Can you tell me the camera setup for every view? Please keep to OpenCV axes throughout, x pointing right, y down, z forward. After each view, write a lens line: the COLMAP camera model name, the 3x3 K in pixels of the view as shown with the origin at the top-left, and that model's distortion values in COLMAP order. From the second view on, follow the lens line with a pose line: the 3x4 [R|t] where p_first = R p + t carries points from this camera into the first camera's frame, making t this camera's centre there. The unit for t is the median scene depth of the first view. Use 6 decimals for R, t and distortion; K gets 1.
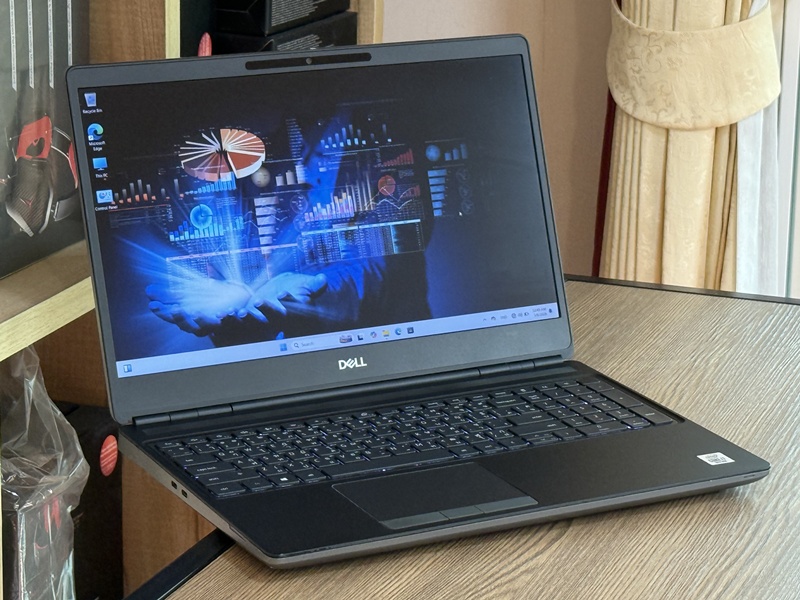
lens RADIAL K [[2401.9, 0, 400.0], [0, 2401.9, 300.0], [0, 0, 1]] dist [0.033550, 1.253244]
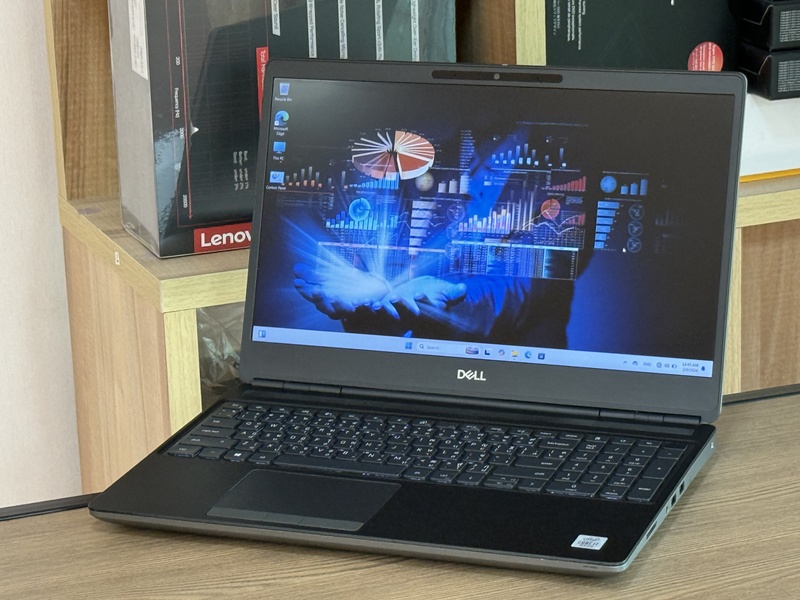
lens RADIAL K [[2401.9, 0, 400.0], [0, 2401.9, 300.0], [0, 0, 1]] dist [0.033550, 1.253244]
pose [[0.656579, 0.174963, -0.733684, 0.708512], [-0.157119, 0.983112, 0.093837, -0.096726], [0.737711, 0.053664, 0.672981, 0.293635]]
